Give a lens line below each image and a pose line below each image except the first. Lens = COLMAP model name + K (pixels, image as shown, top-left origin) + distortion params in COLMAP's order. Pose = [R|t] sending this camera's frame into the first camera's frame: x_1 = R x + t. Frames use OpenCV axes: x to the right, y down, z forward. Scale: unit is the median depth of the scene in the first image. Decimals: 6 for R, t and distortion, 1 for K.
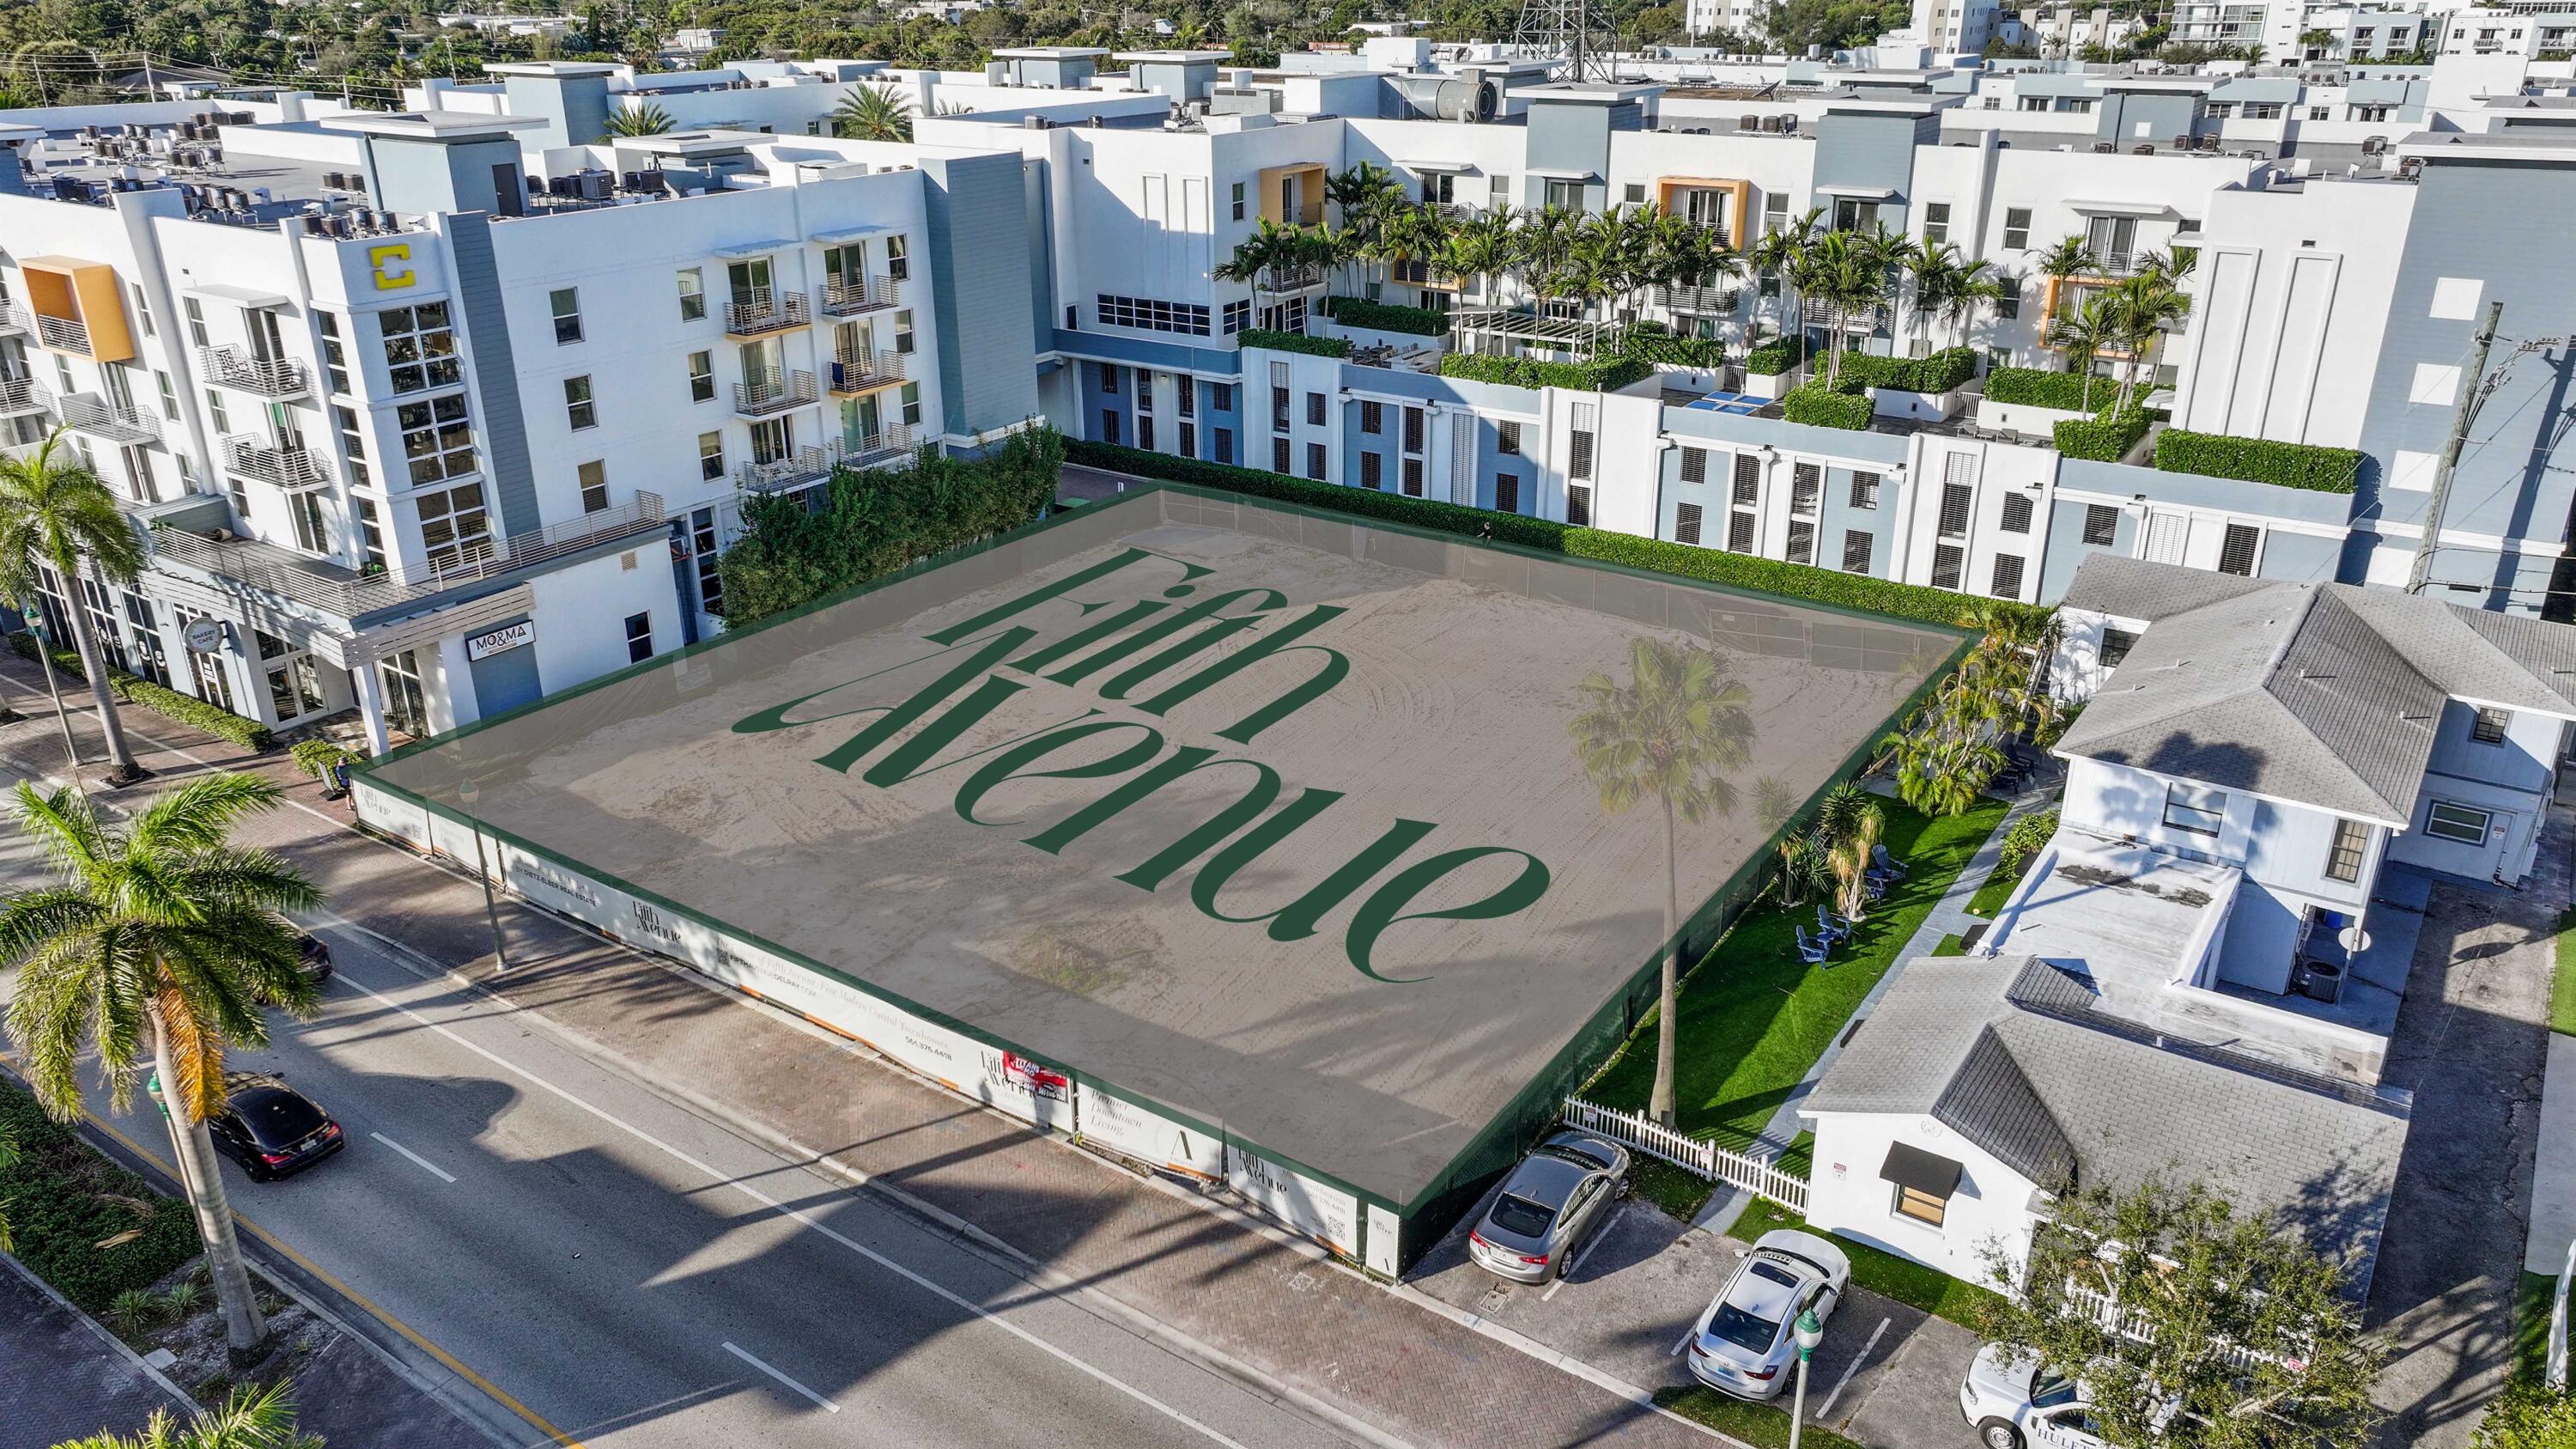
lens RADIAL K [[1841.7, 0, 1288.0], [0, 1841.7, 724.5], [0, 0, 1]] dist [0.003724, 0.001908]
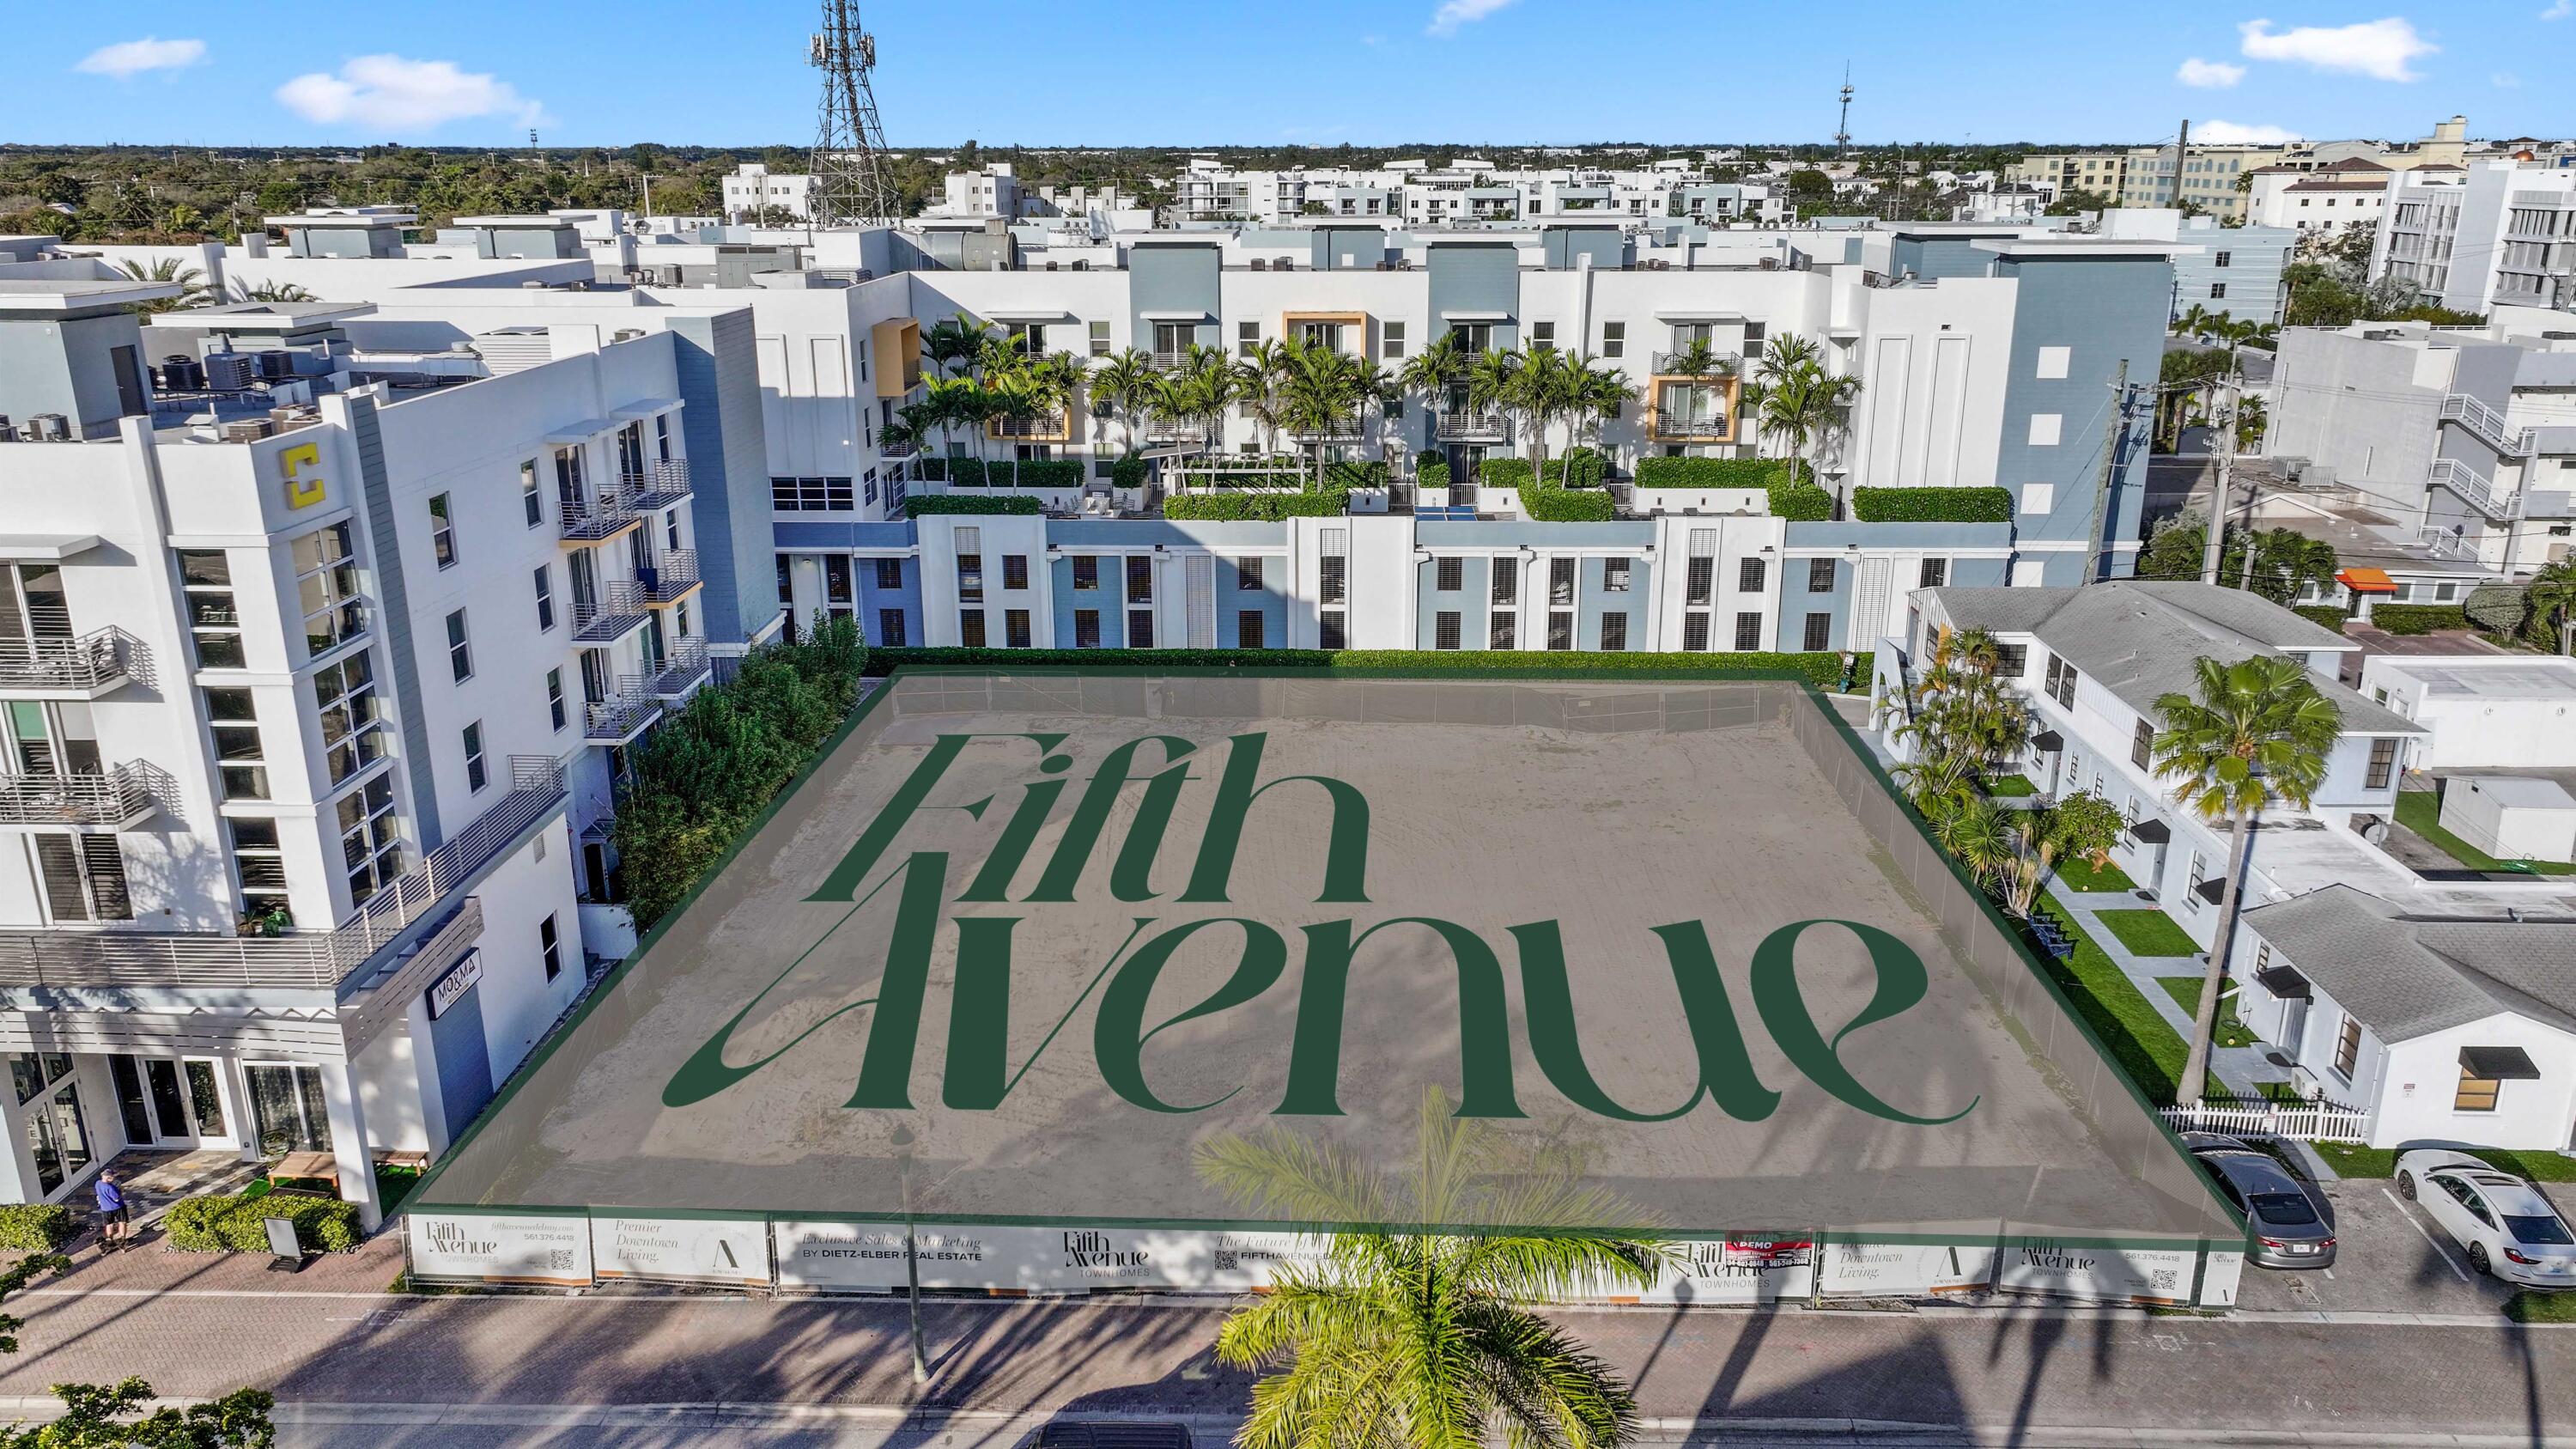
lens RADIAL K [[1841.7, 0, 1288.0], [0, 1841.7, 724.5], [0, 0, 1]] dist [0.003724, 0.001908]
pose [[0.832882, -0.159738, 0.529897, -0.423538], [0.208031, 0.977589, -0.032284, -0.043276], [-0.512864, 0.137124, 0.847447, 0.177740]]
